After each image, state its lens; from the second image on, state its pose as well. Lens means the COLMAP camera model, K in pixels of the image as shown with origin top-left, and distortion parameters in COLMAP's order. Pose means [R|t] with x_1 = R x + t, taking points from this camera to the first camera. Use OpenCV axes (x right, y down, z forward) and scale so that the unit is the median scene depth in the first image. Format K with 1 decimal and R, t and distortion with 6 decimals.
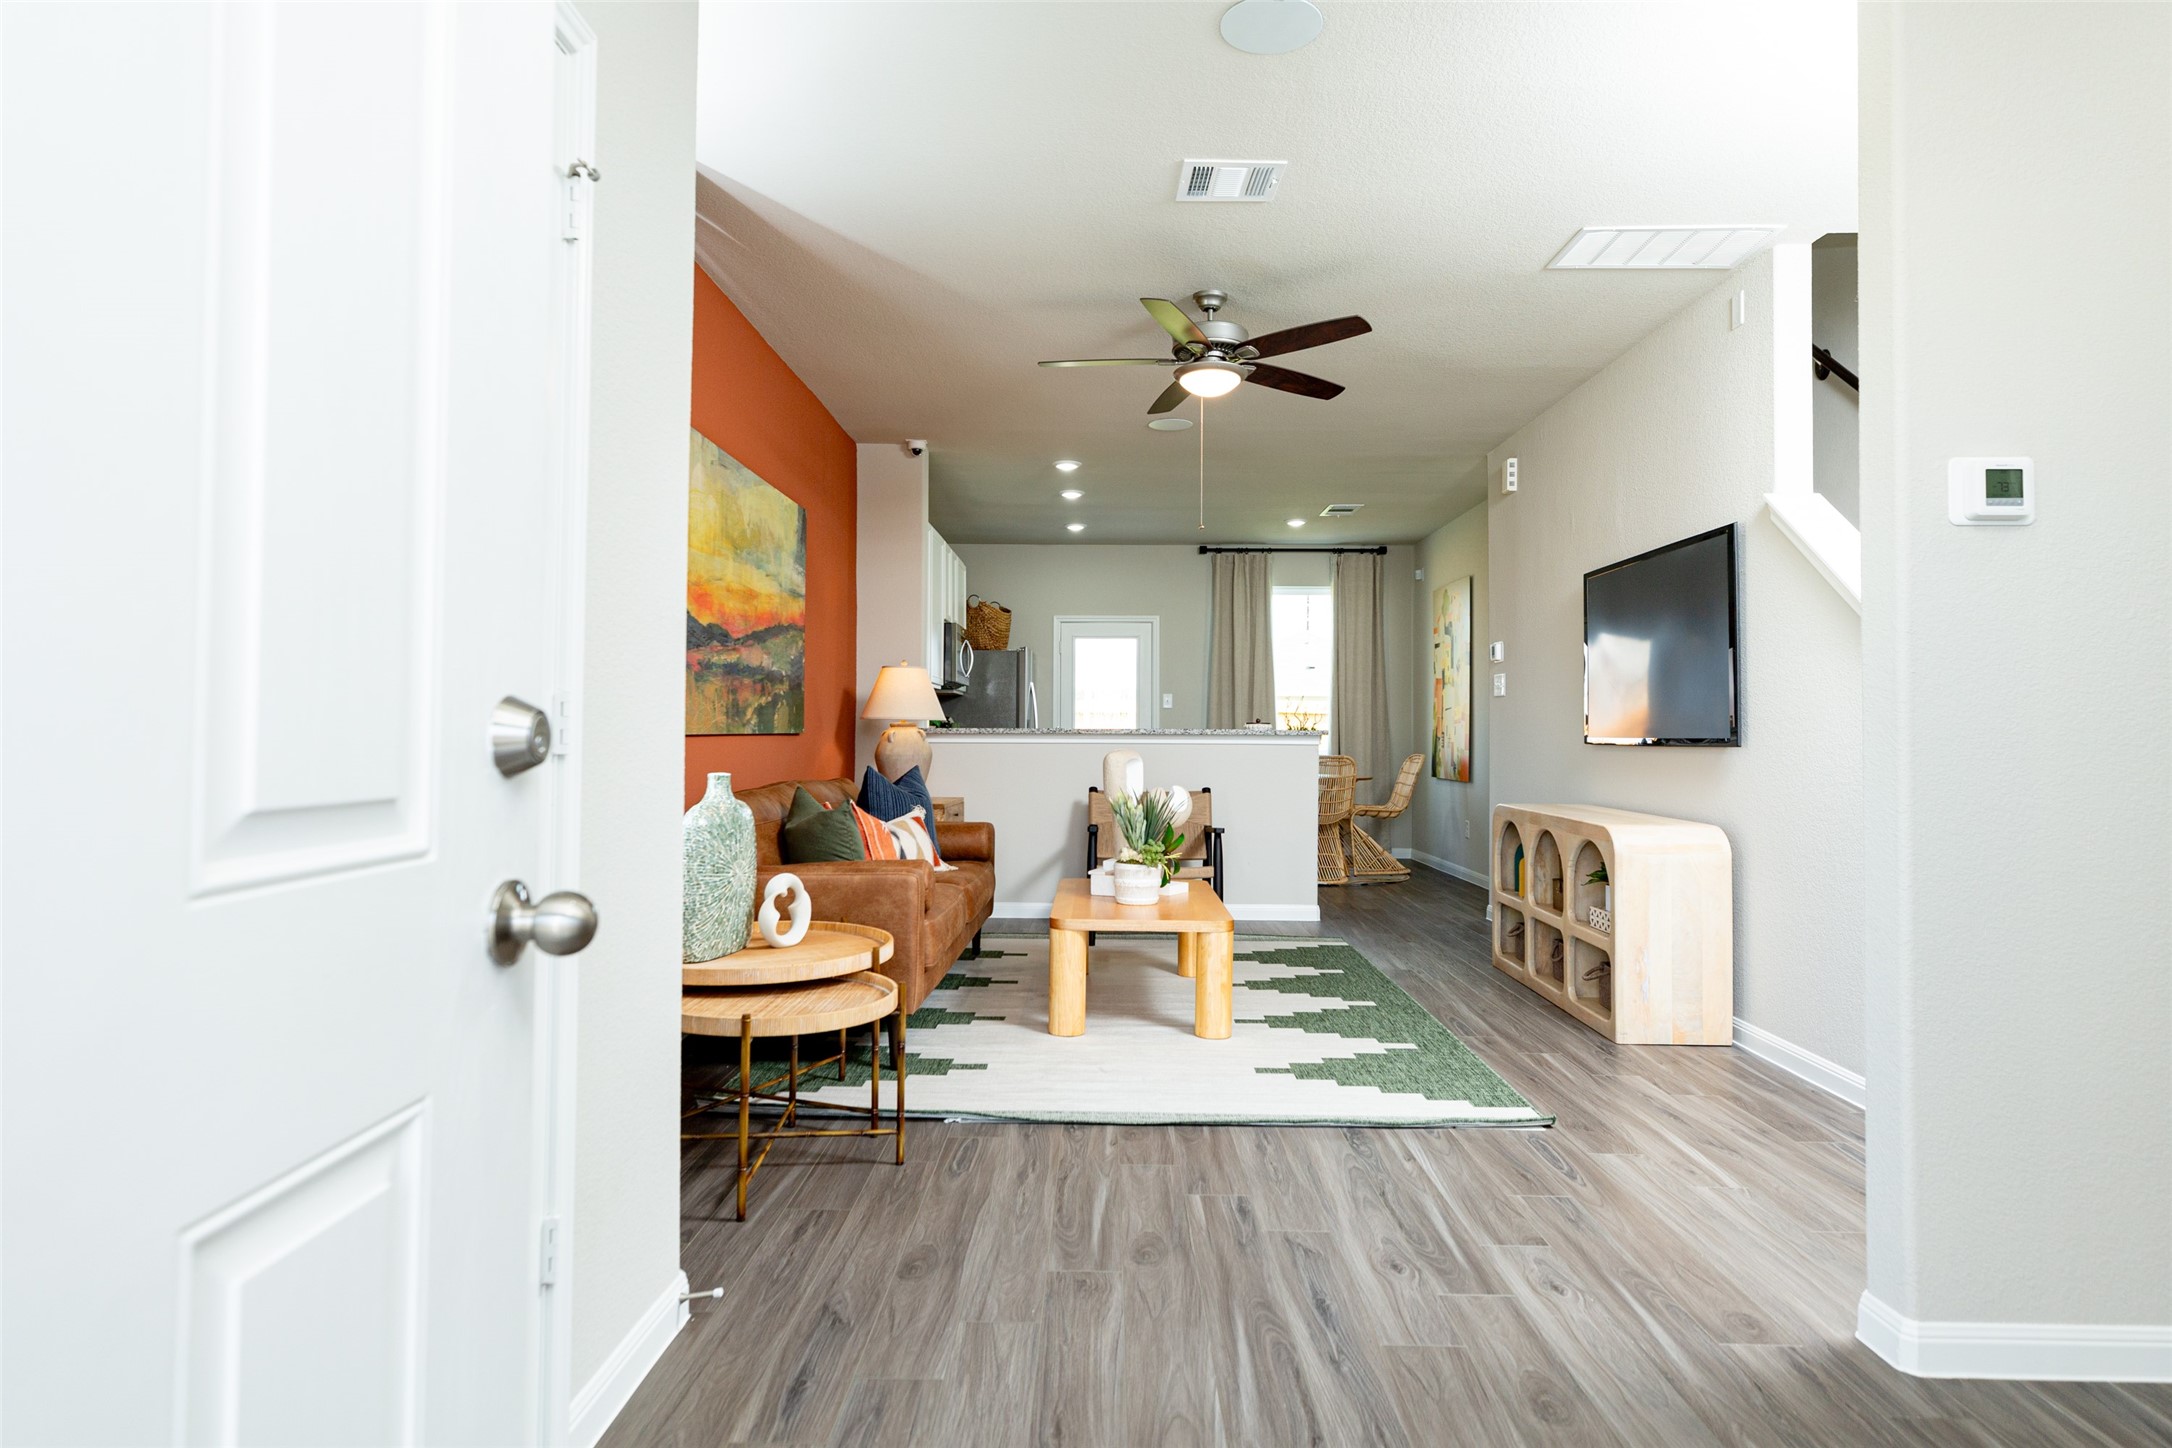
lens RADIAL K [[1227.3, 0, 1085.4], [0, 1227.3, 709.4], [0, 0, 1]] dist [0.000297, 0.000035]
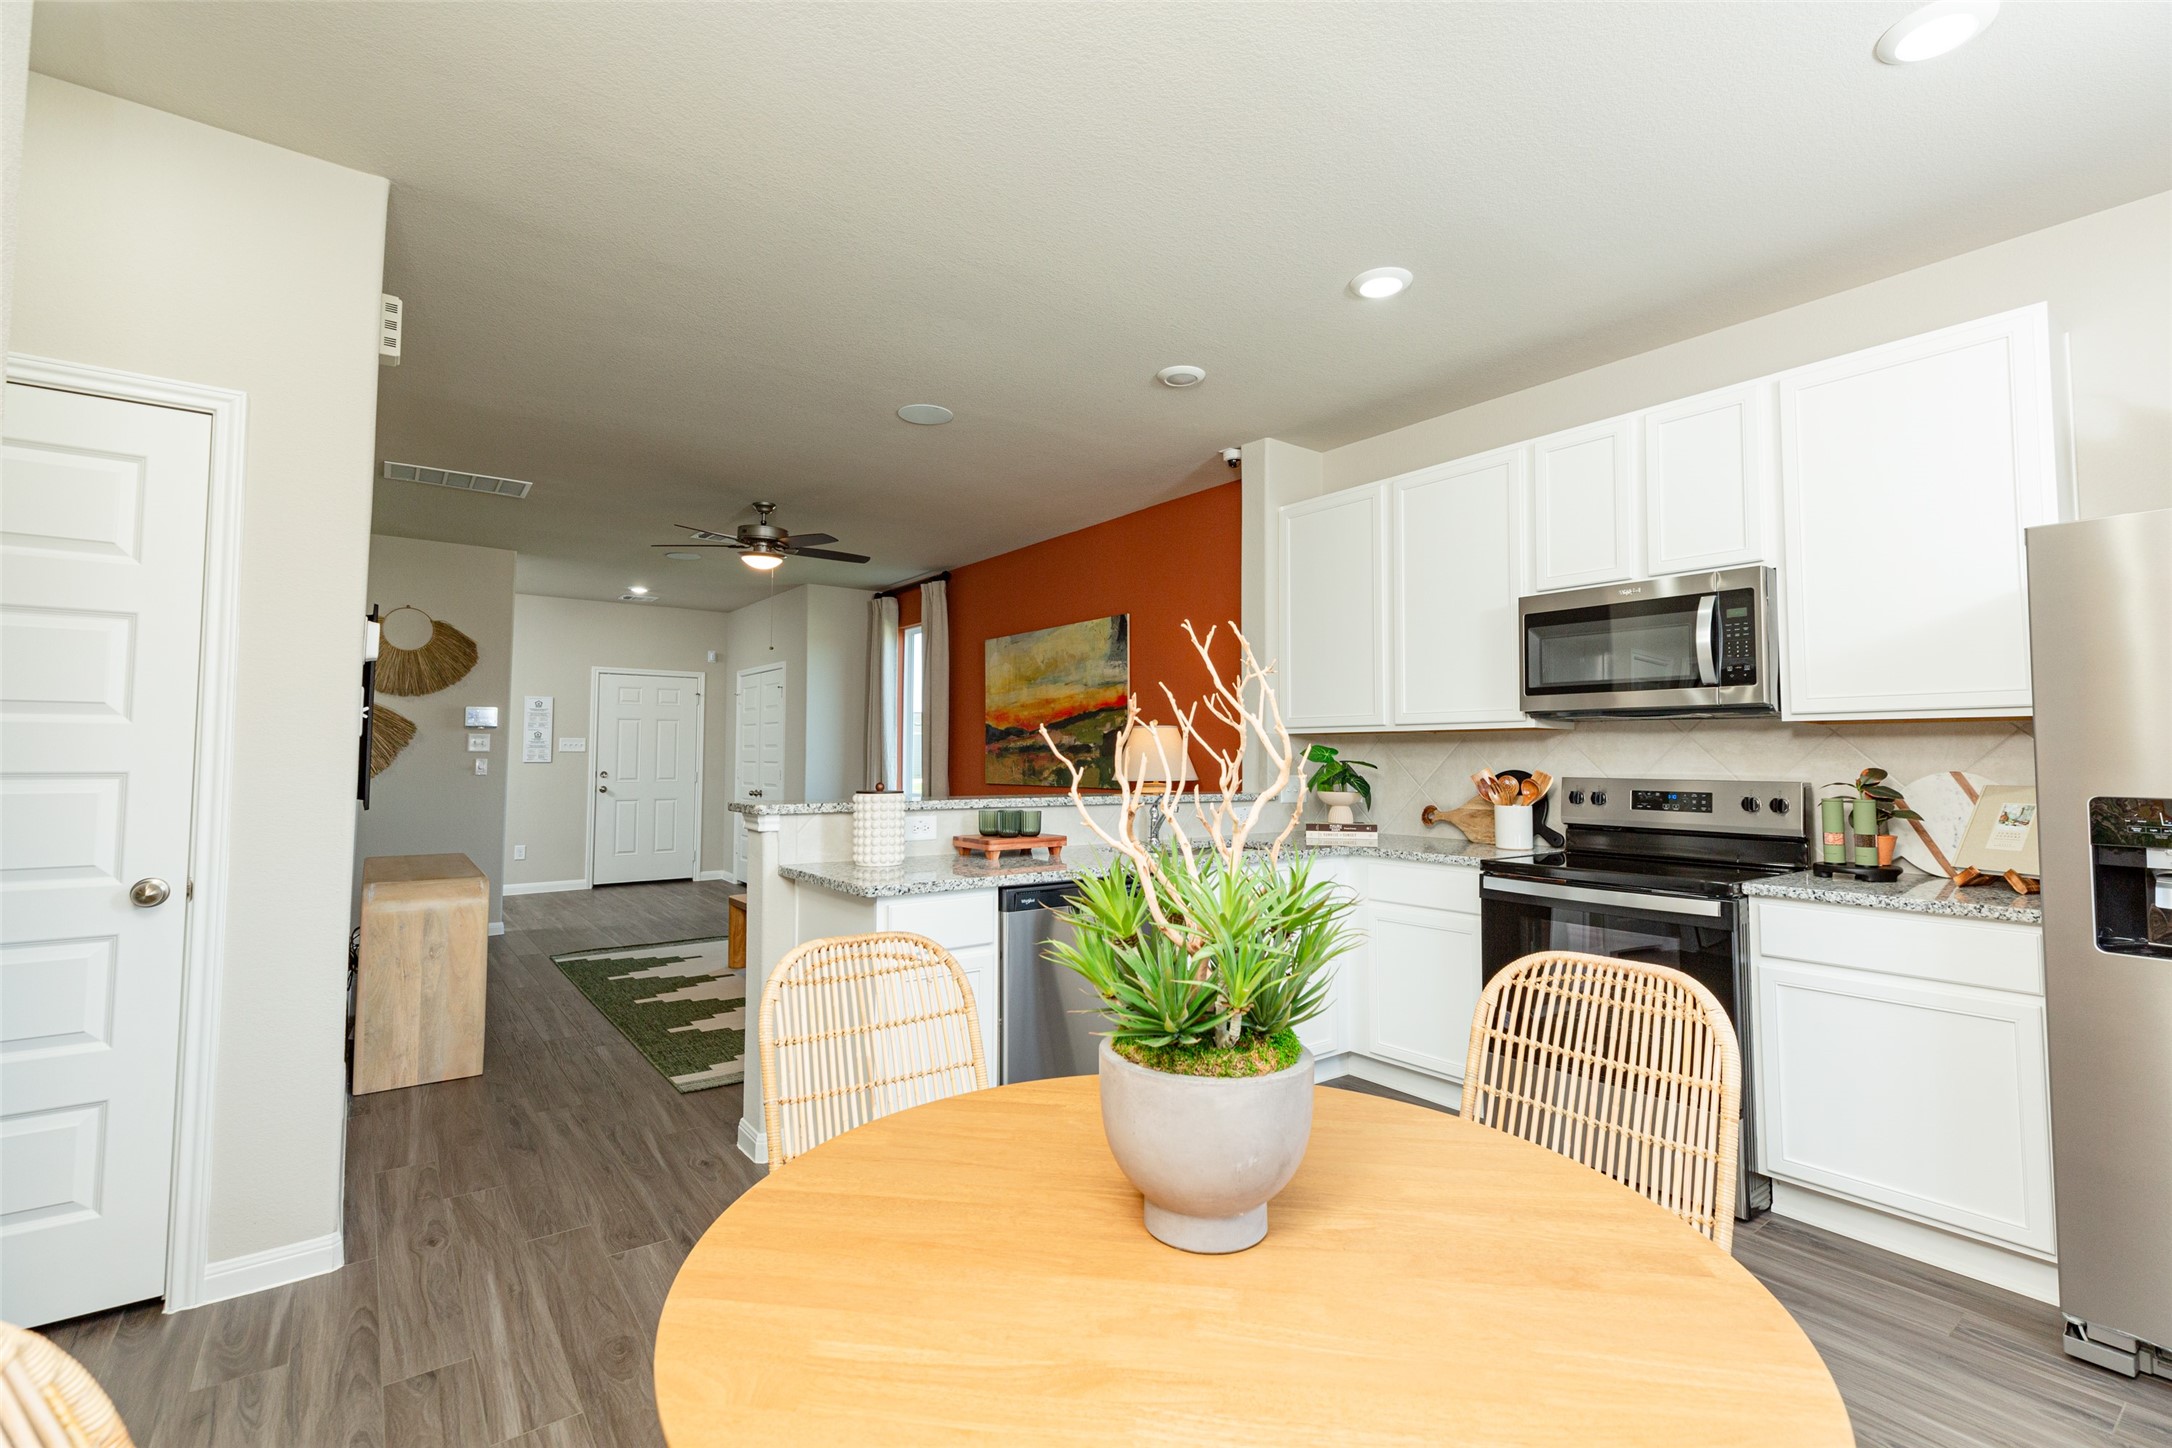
lens RADIAL K [[976.7, 0, 1088.6], [0, 976.7, 704.7], [0, 0, 1]] dist [0.003819, -0.000151]
pose [[-0.789619, -0.044130, -0.612008, 0.364545], [0.001265, 0.997291, -0.073544, 0.005586], [0.613596, -0.058846, -0.787424, 1.538281]]
